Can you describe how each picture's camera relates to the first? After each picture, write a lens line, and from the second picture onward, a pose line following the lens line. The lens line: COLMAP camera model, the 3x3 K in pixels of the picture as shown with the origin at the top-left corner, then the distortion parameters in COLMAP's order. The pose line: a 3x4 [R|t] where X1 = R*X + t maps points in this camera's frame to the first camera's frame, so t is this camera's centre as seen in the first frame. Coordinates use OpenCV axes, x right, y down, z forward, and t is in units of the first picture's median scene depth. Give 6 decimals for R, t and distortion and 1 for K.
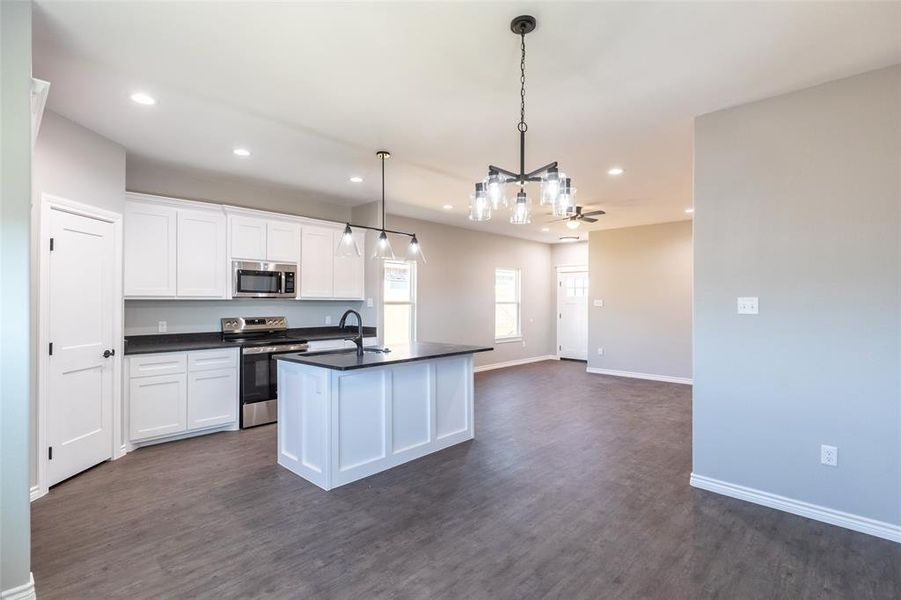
lens RADIAL K [[426.1, 0, 445.0], [0, 426.1, 300.6], [0, 0, 1]] dist [0.001952, 0.000217]
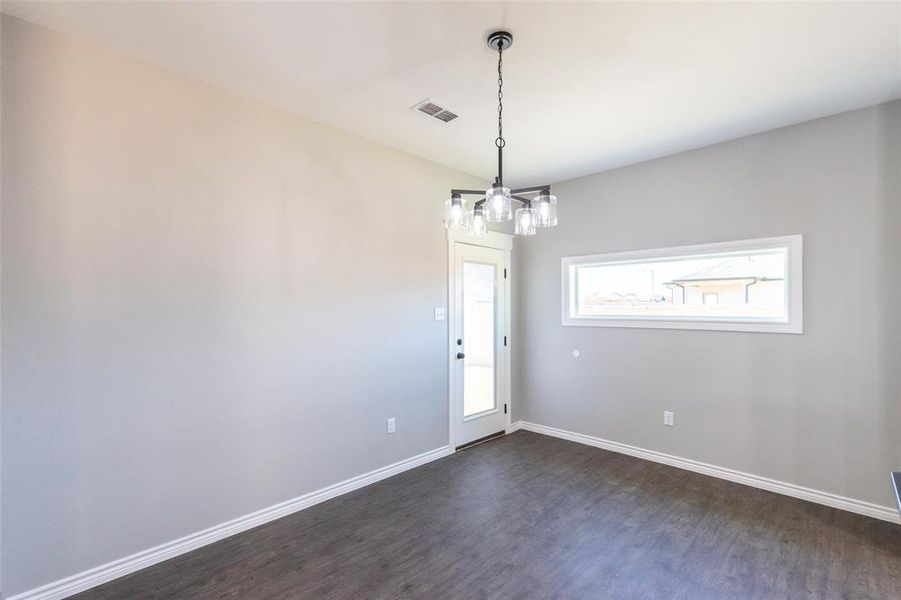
lens RADIAL K [[404.9, 0, 451.2], [0, 404.9, 306.7], [0, 0, 1]] dist [0.003946, 0.000093]
pose [[-0.999938, -0.001545, 0.011067, 0.128973], [-0.001566, 0.999997, -0.001898, -0.007473], [-0.011064, -0.001915, -0.999937, 0.879210]]
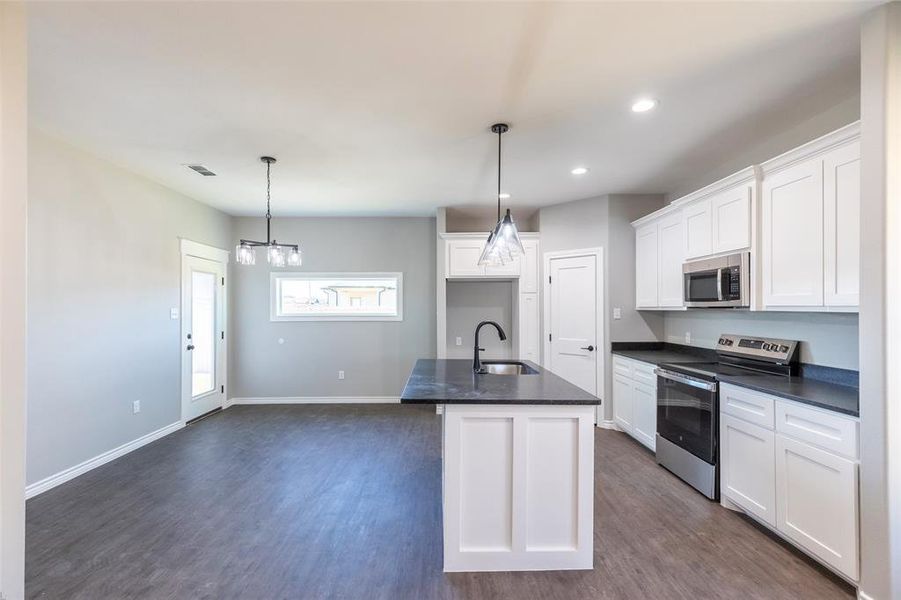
lens RADIAL K [[402.2, 0, 448.4], [0, 402.2, 306.4], [0, 0, 1]] dist [0.004128, 0.000378]
pose [[-0.705767, -0.005506, -0.708423, 0.383851], [-0.000193, 0.999971, -0.007579, -0.004343], [0.708444, -0.005212, -0.705747, 1.236102]]
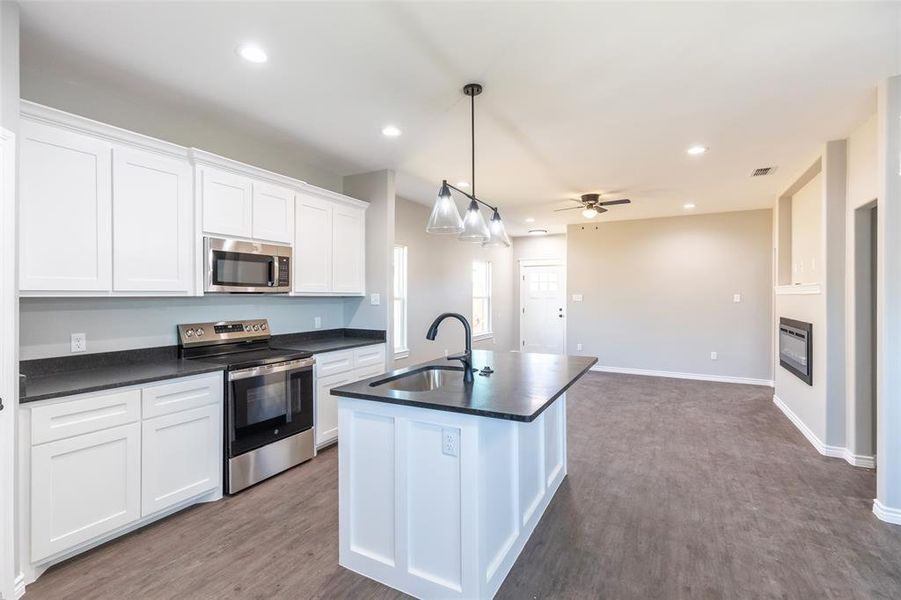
lens RADIAL K [[406.7, 0, 450.5], [0, 406.7, 295.3], [0, 0, 1]] dist [0.003625, 0.000085]
pose [[0.965670, -0.001013, 0.259770, -0.300396], [-0.000055, 0.999992, 0.004105, -0.006428], [-0.259772, -0.003979, 0.965662, 0.306269]]
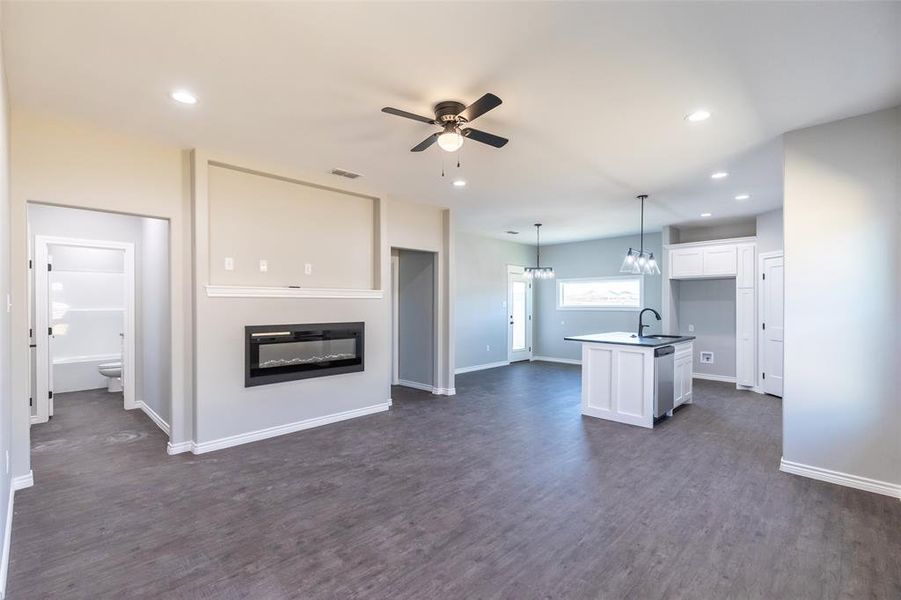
lens RADIAL K [[408.1, 0, 449.8], [0, 408.1, 307.9], [0, 0, 1]] dist [0.010763, 0.000048]
pose [[-0.999964, -0.004484, 0.007161, 0.400318], [-0.004430, 0.999963, 0.007412, 0.009017], [-0.007194, 0.007380, -0.999947, 1.980378]]
